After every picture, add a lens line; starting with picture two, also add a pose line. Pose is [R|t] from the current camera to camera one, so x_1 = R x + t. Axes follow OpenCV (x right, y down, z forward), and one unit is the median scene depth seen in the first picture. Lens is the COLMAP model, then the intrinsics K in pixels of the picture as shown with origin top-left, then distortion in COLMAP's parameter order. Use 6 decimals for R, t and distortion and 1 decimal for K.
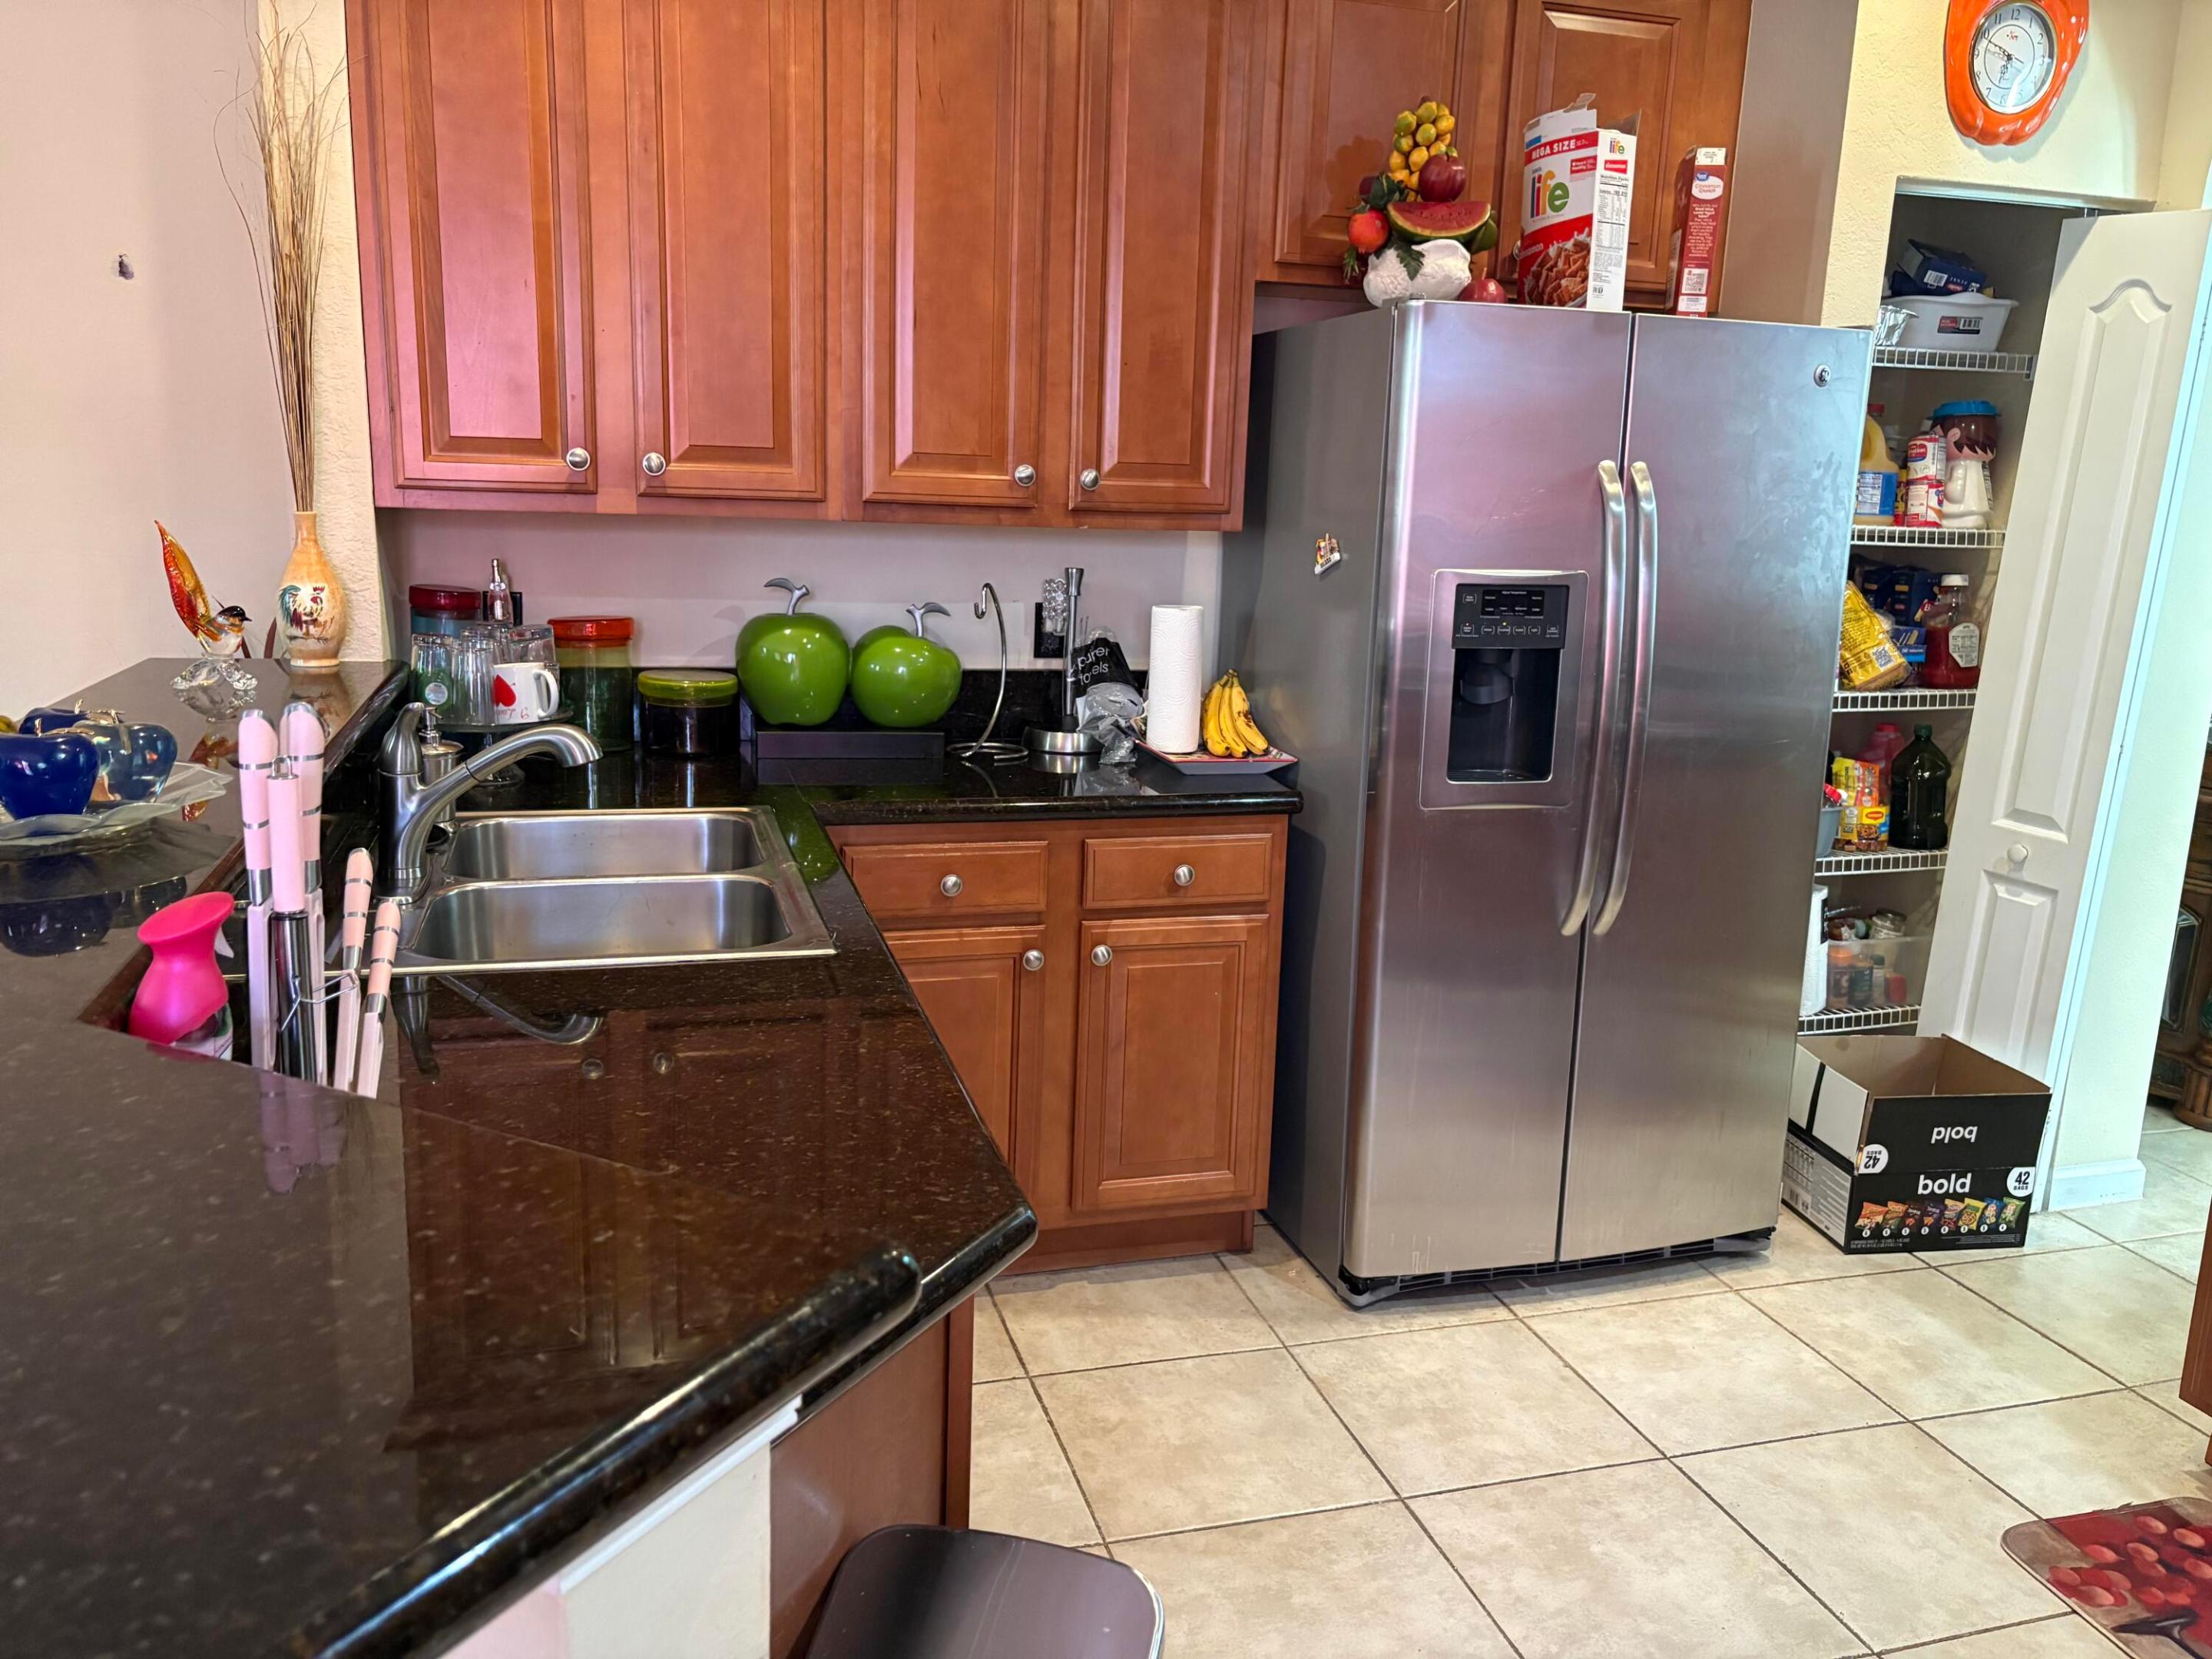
lens RADIAL K [[1673.9, 0, 1099.9], [0, 1673.9, 816.8], [0, 0, 1]] dist [0.037306, -0.035589]
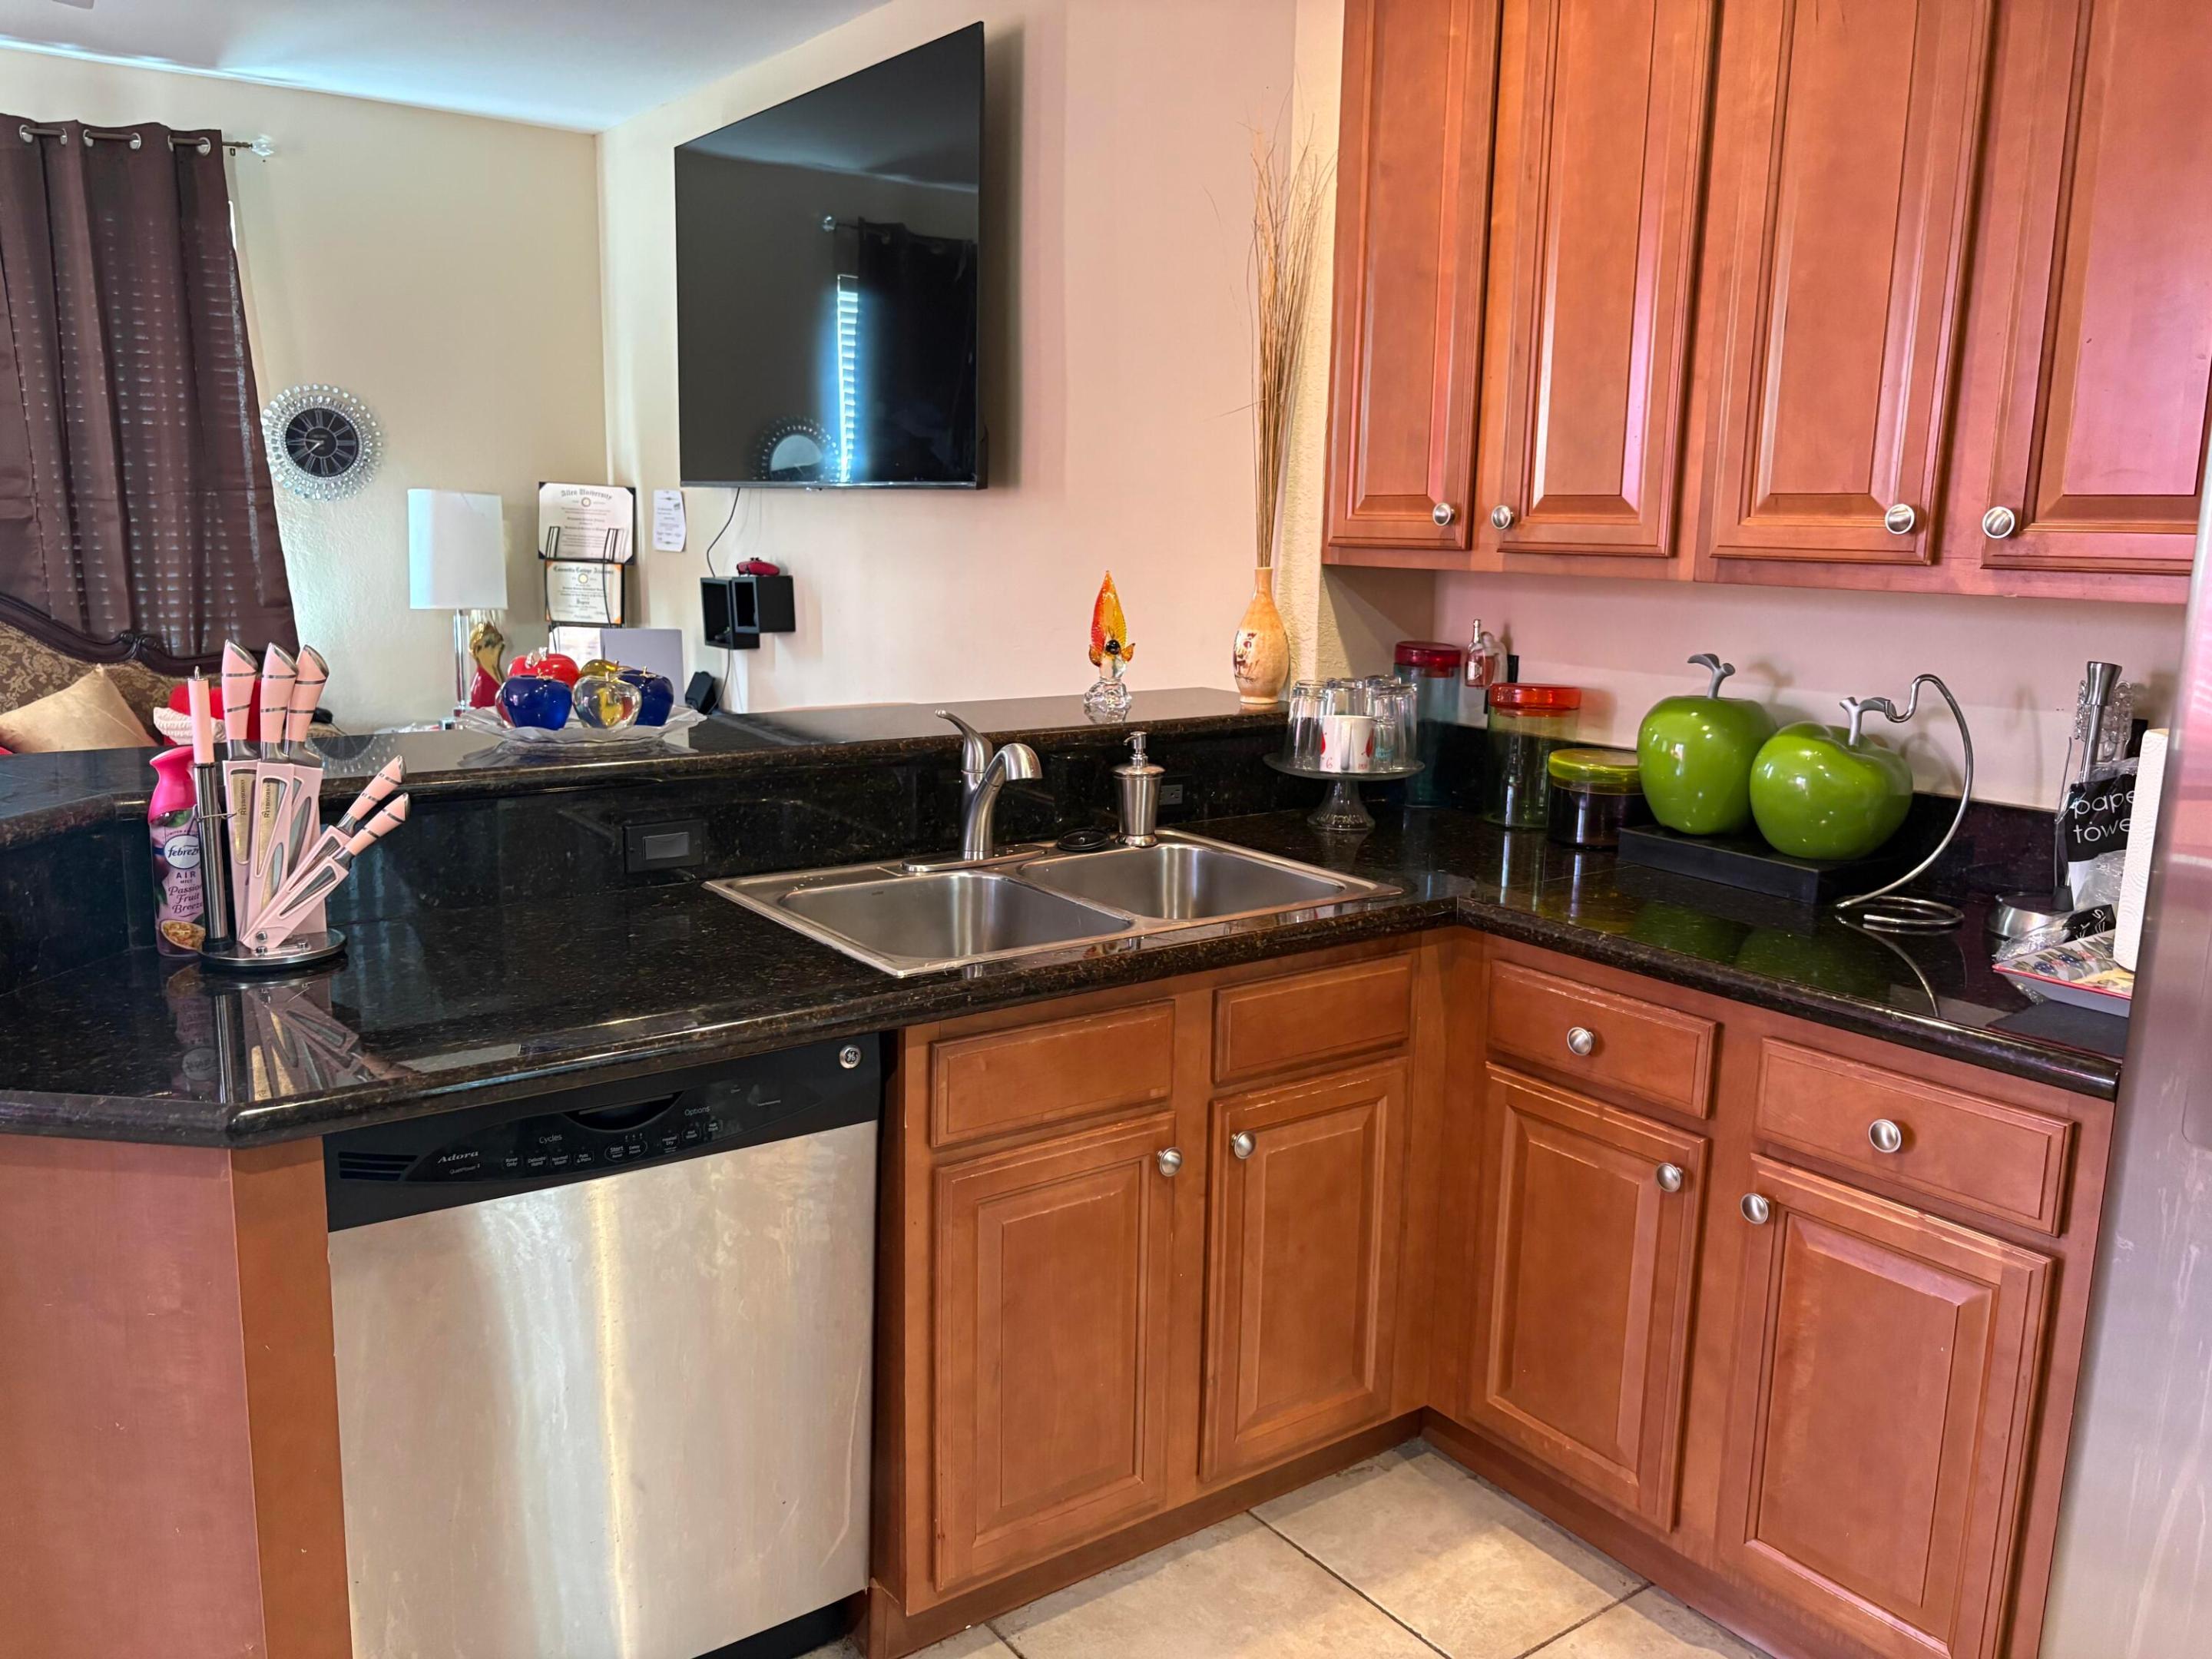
lens RADIAL K [[1673.9, 0, 1090.5], [0, 1673.9, 840.2], [0, 0, 1]] dist [0.037306, -0.035589]
pose [[0.336988, 0.152159, -0.929132, 0.512990], [-0.193753, 0.976940, 0.089715, -0.071734], [0.921357, 0.149789, 0.358698, 0.461380]]
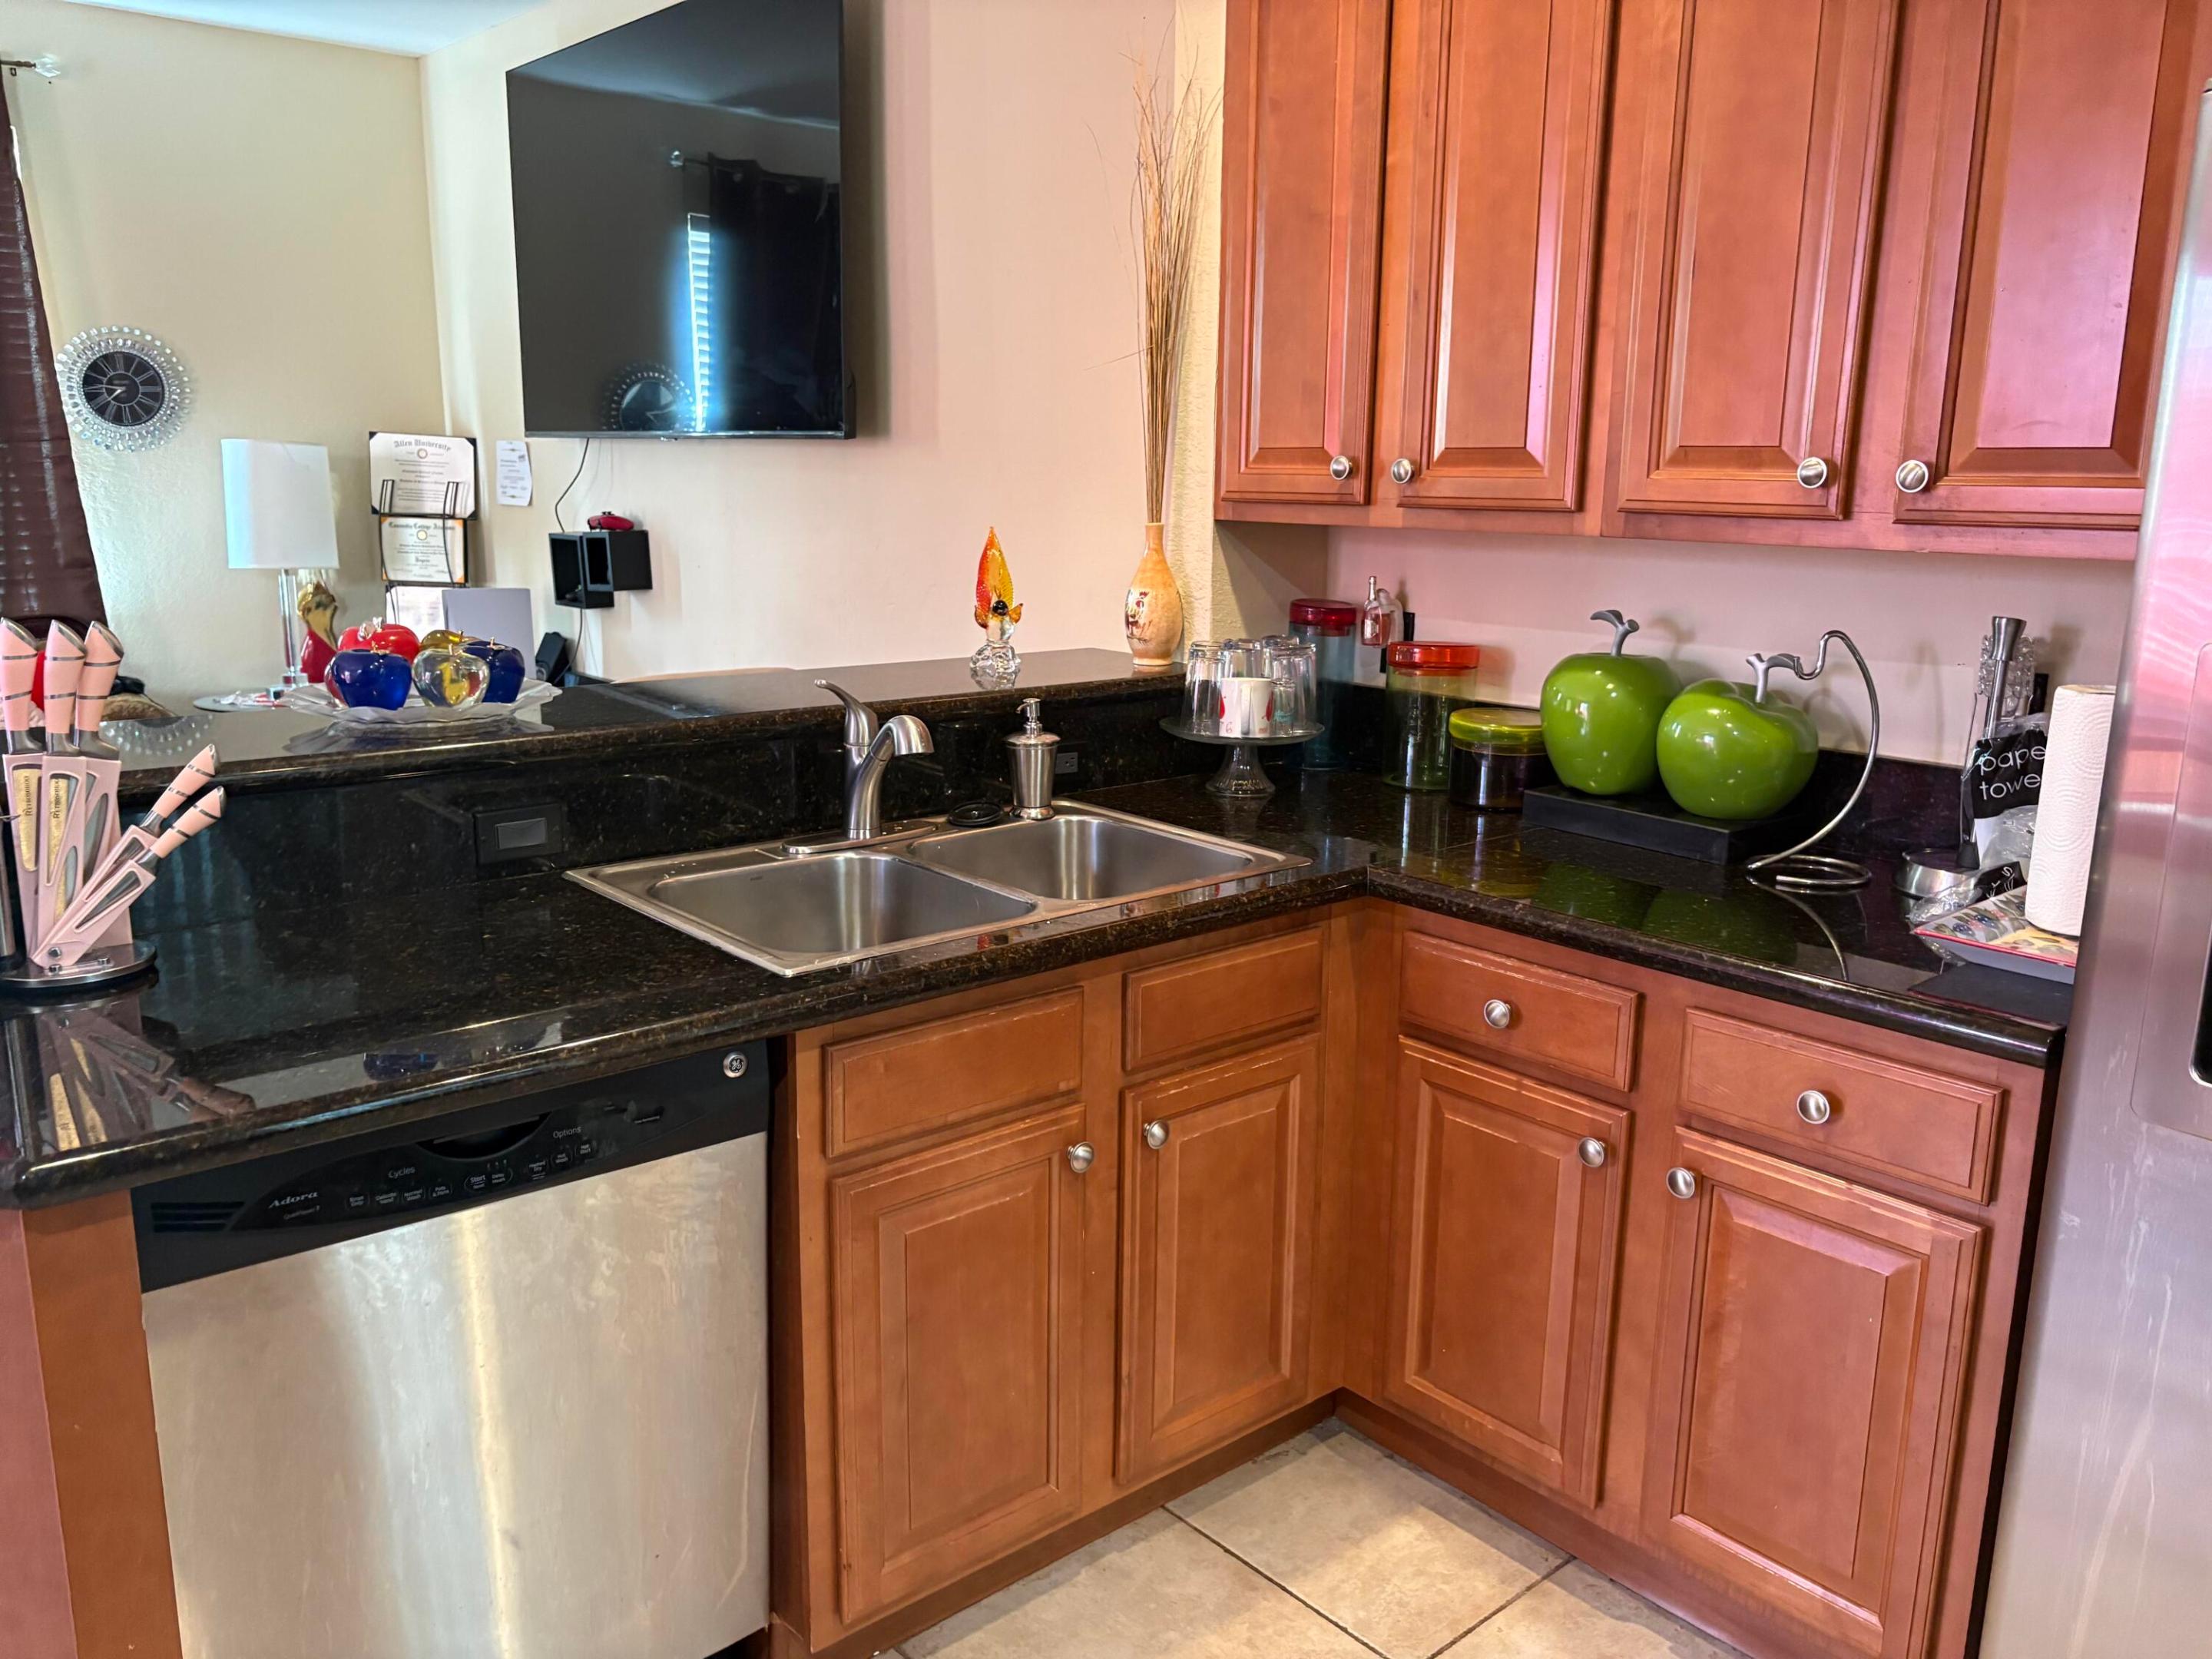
lens RADIAL K [[1673.9, 0, 1115.3], [0, 1673.9, 834.2], [0, 0, 1]] dist [0.037306, -0.035589]
pose [[0.424499, 0.167266, -0.889844, 0.467596], [-0.180659, 0.978673, 0.097780, -0.076532], [0.887222, 0.119251, 0.445663, 0.464588]]
